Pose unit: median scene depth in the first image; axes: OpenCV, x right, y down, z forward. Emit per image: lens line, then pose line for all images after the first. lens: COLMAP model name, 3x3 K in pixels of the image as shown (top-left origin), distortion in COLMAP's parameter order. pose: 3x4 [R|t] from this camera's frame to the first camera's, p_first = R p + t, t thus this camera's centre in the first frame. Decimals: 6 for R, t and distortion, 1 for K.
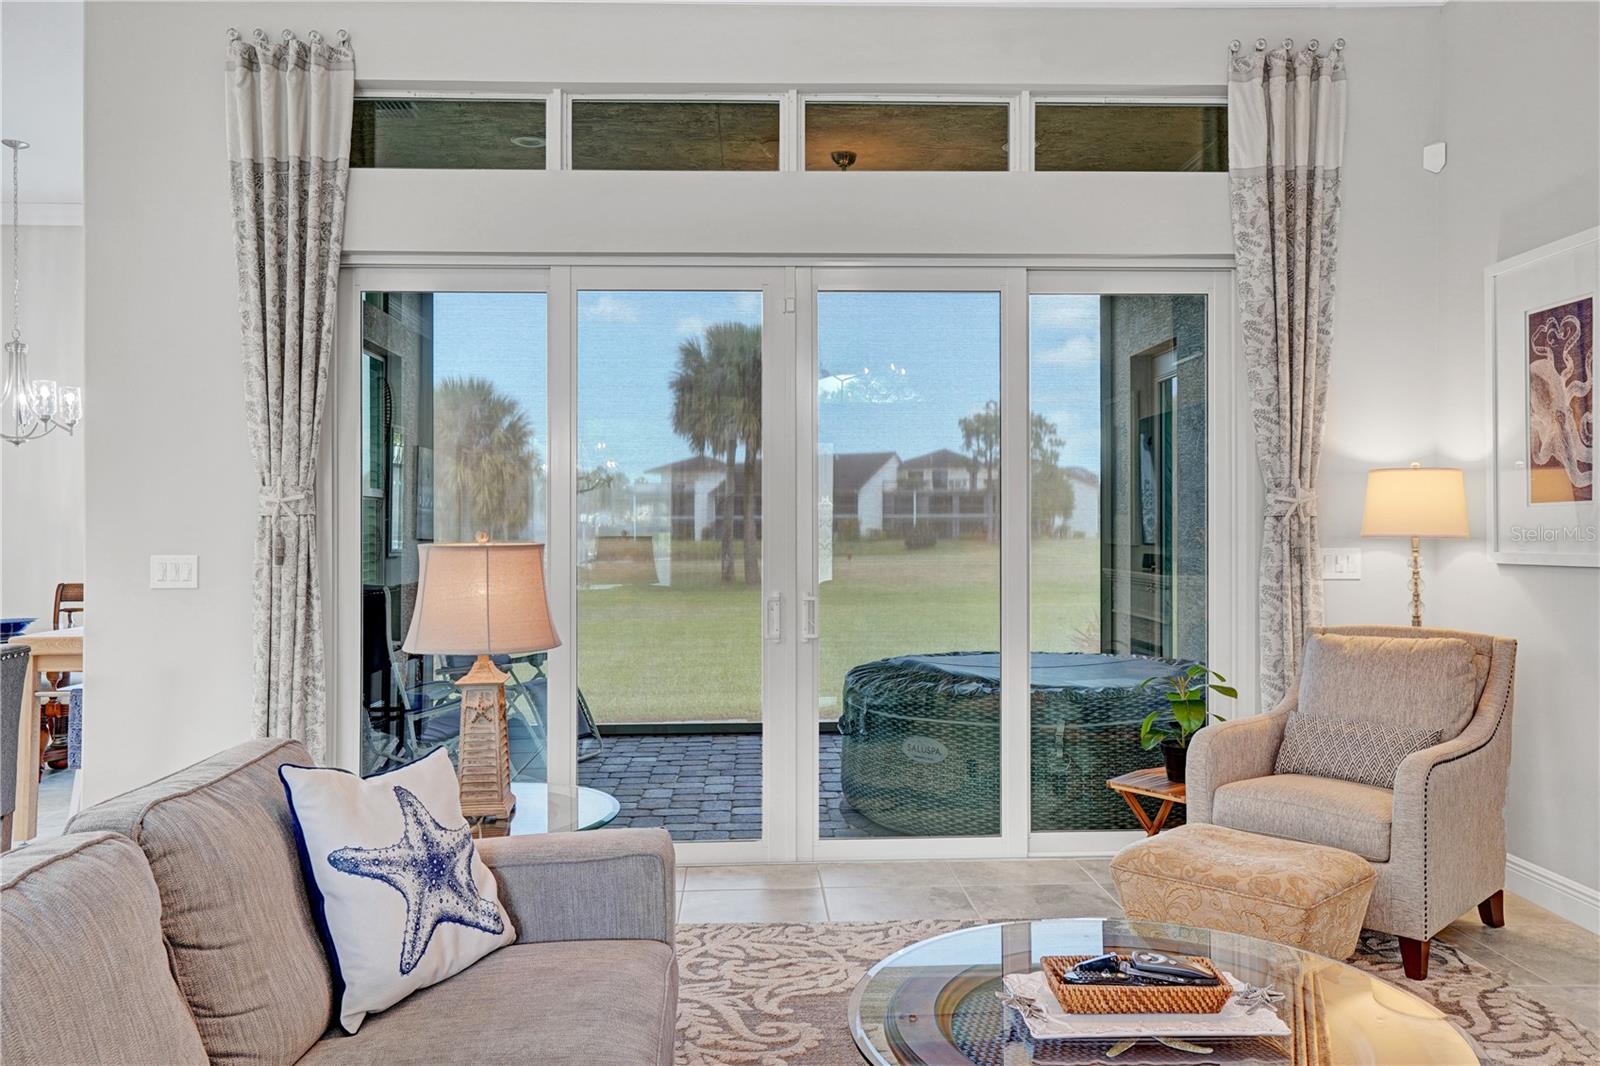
lens RADIAL K [[1178.2, 0, 789.7], [0, 1178.2, 528.9], [0, 0, 1]] dist [0.013291, 0.006867]
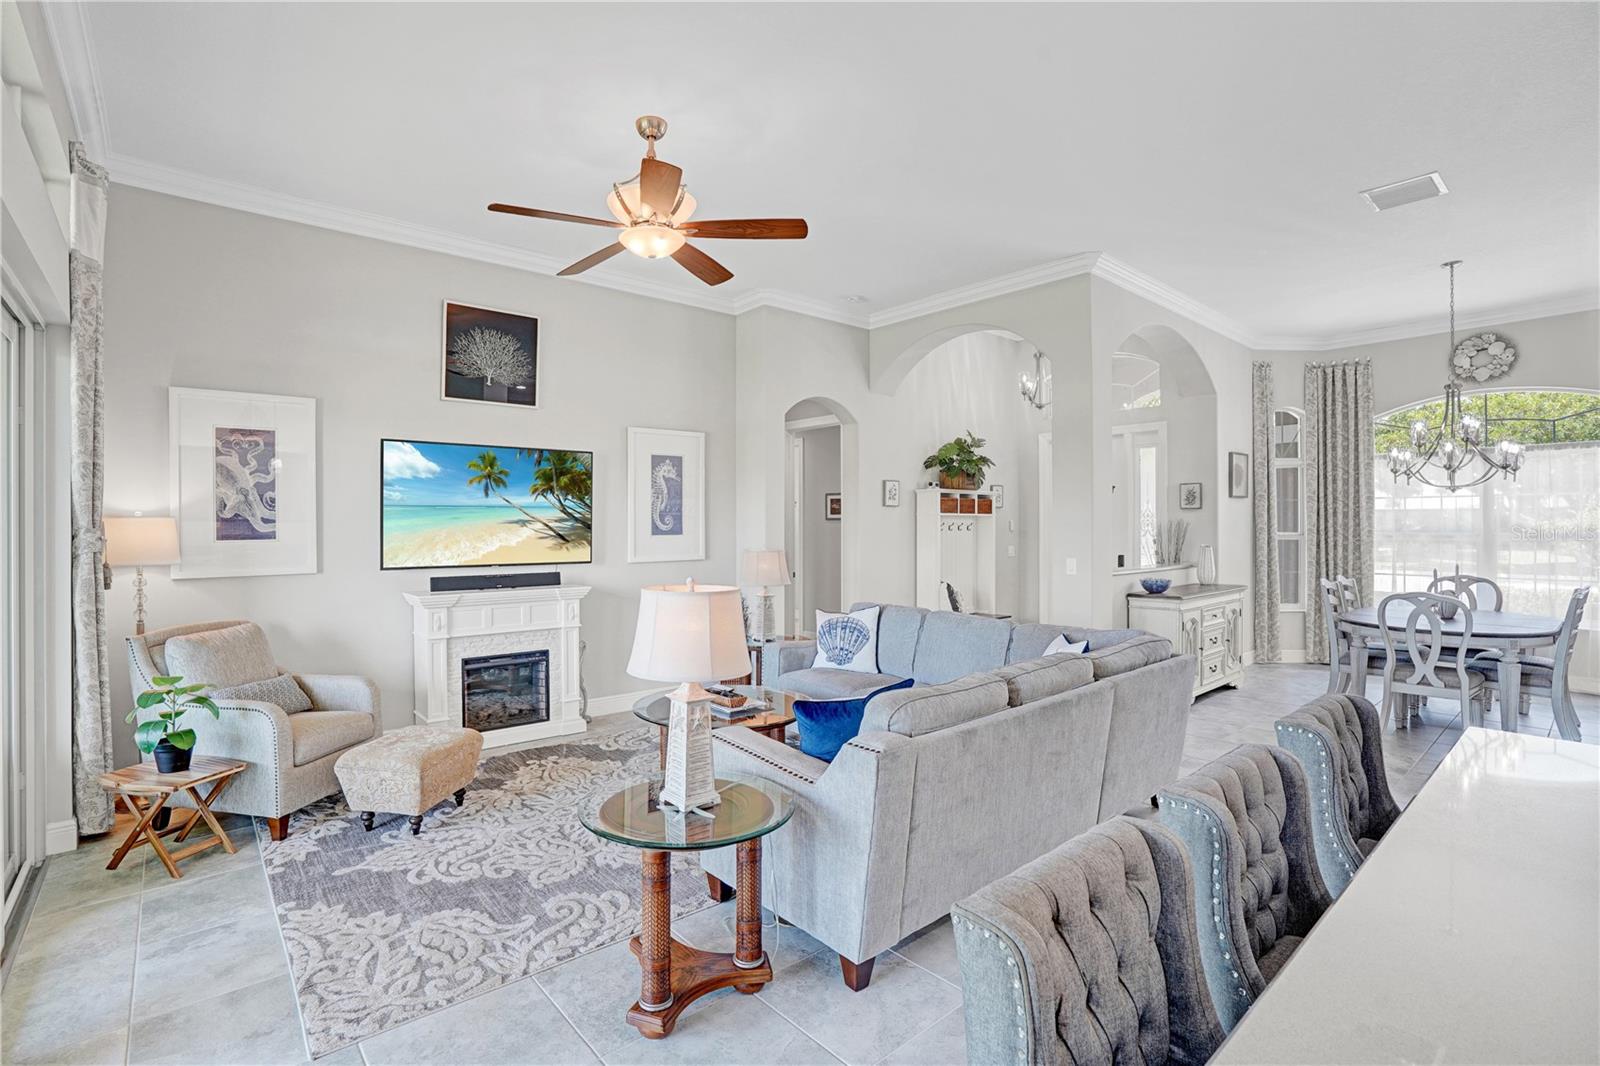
lens RADIAL K [[753.4, 0, 787.2], [0, 753.4, 523.7], [0, 0, 1]] dist [-0.070448, 0.029866]
pose [[-0.620963, 0.008322, 0.783796, -0.689460], [0.008879, 0.999954, -0.003582, -0.035276], [-0.783790, 0.004735, -0.621008, 1.028140]]
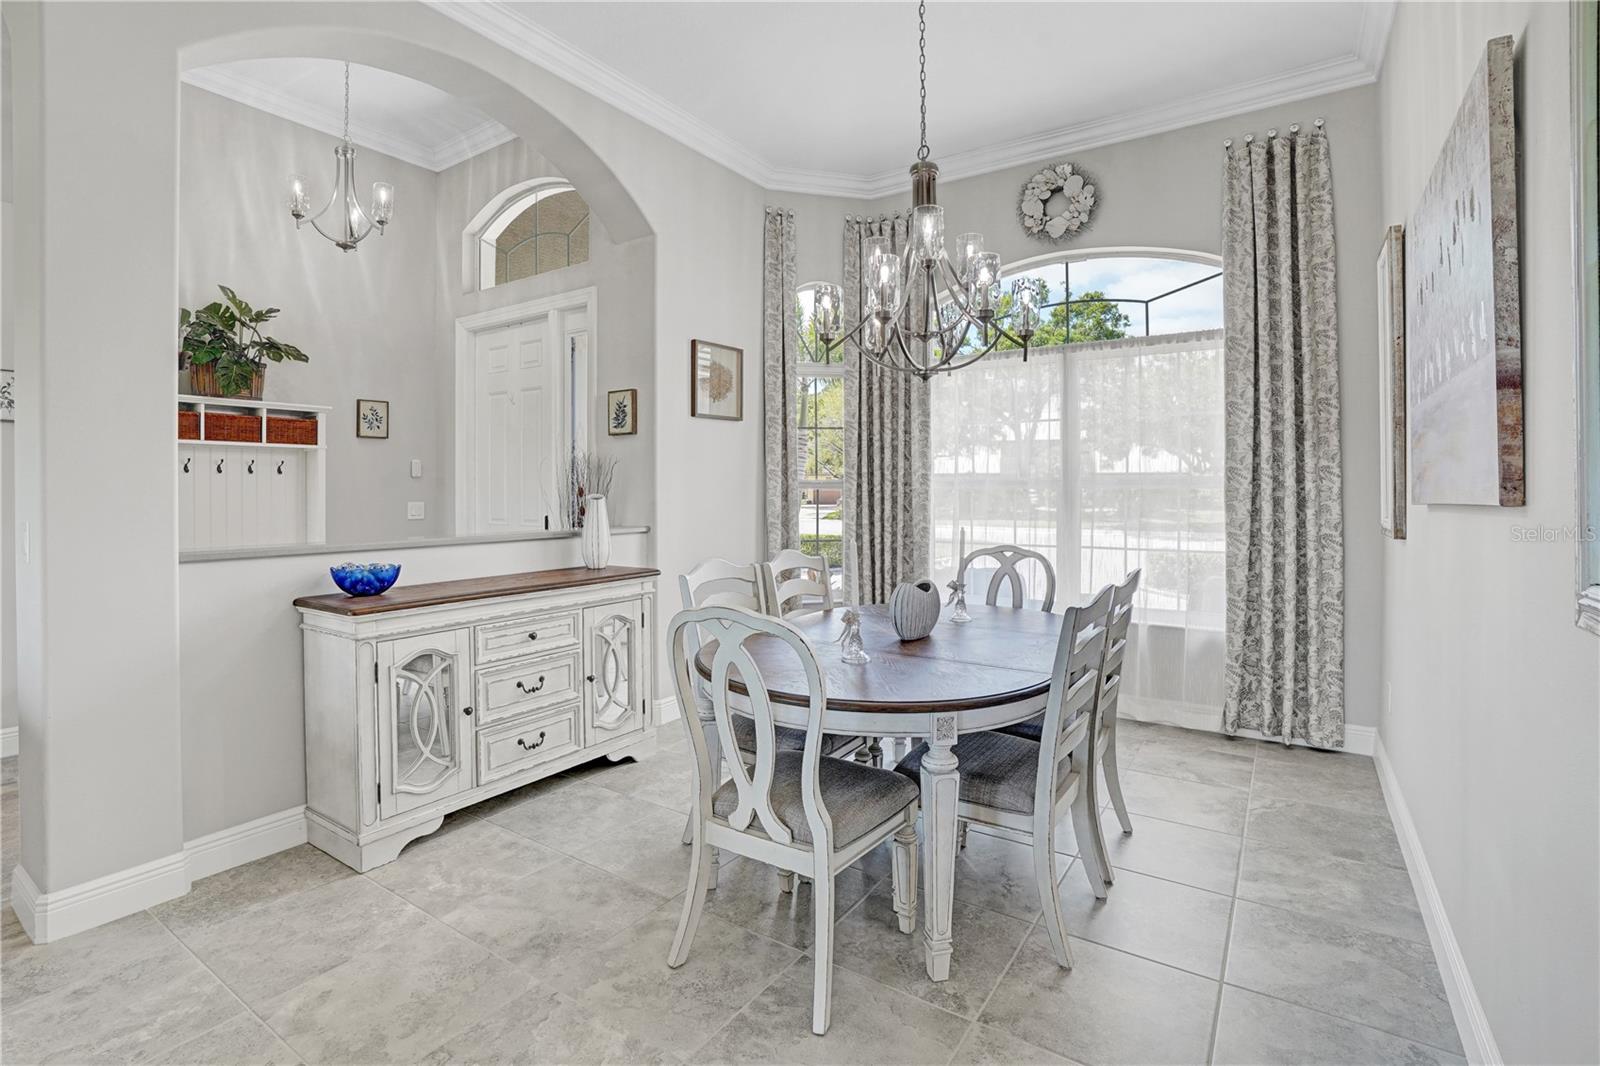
lens RADIAL K [[756.5, 0, 798.3], [0, 756.5, 492.3], [0, 0, 1]] dist [-0.074633, 0.036143]
pose [[-0.809319, 0.004638, 0.587351, -0.712628], [0.008879, 0.999951, 0.004338, 0.009352], [-0.587303, 0.008726, -0.809320, -0.144889]]
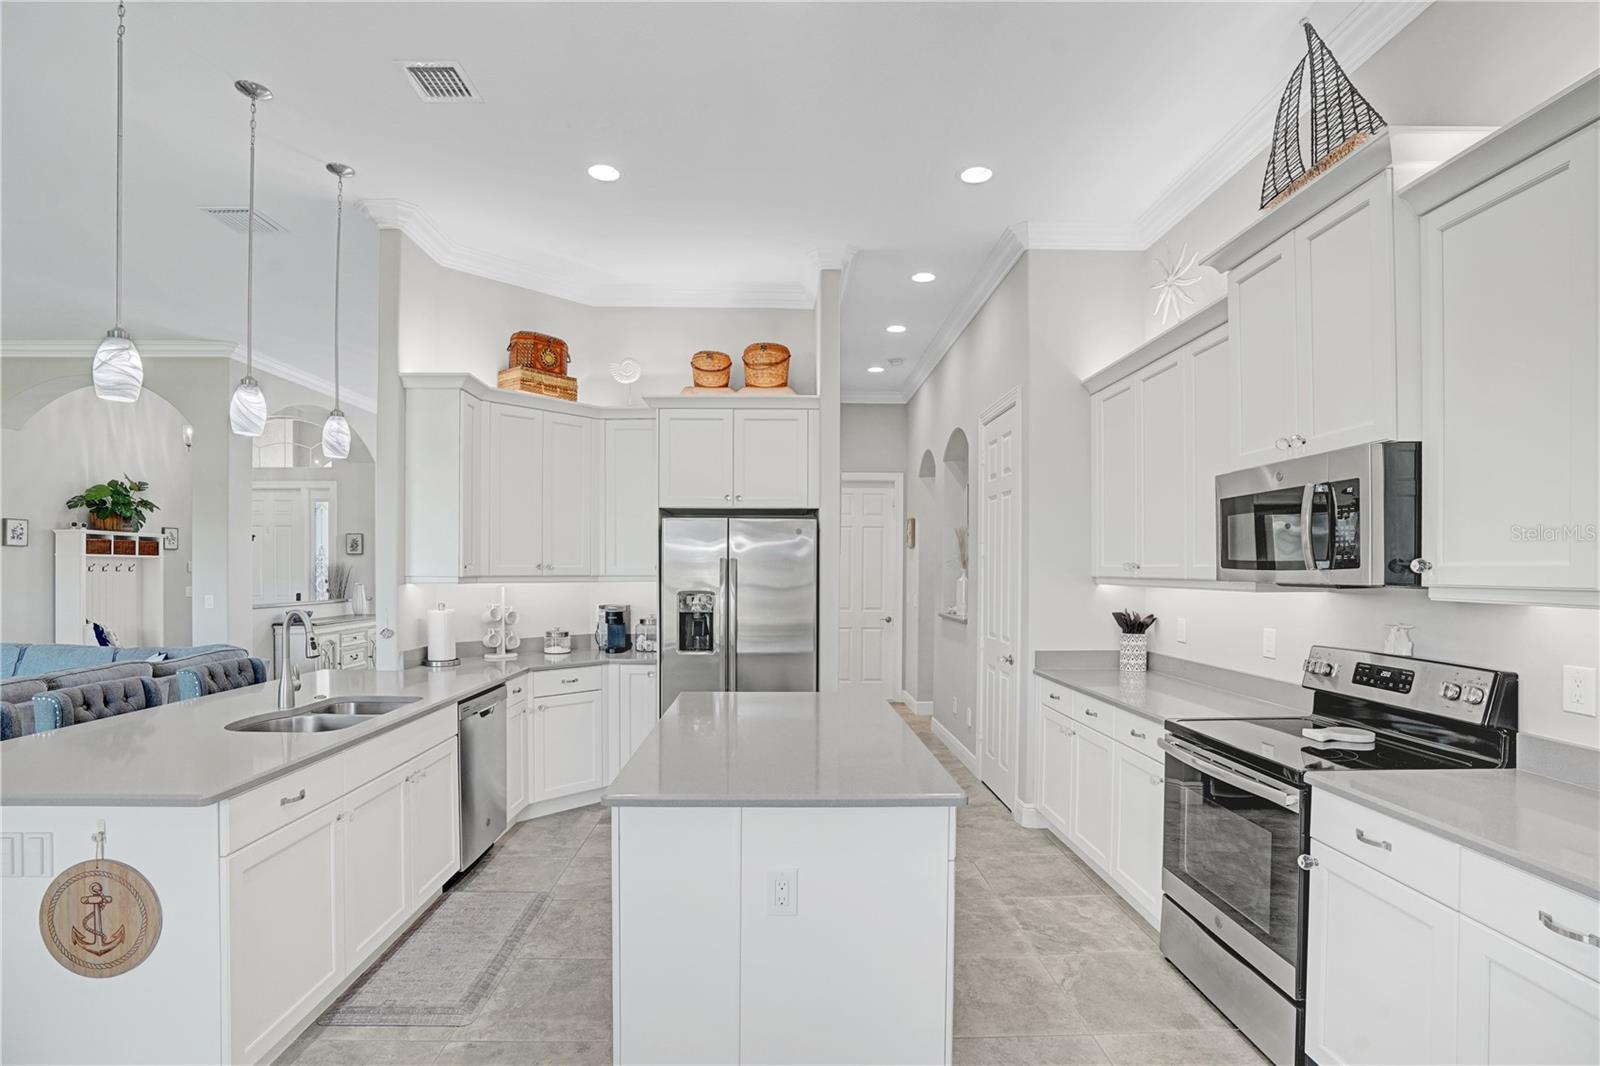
lens RADIAL K [[769.2, 0, 795.7], [0, 769.2, 575.1], [0, 0, 1]] dist [-0.069773, 0.030733]
pose [[-0.999797, 0.000373, 0.020155, -1.253858], [0.000640, 0.999912, 0.013248, -0.036038], [-0.020148, 0.013258, -0.999709, 1.369712]]
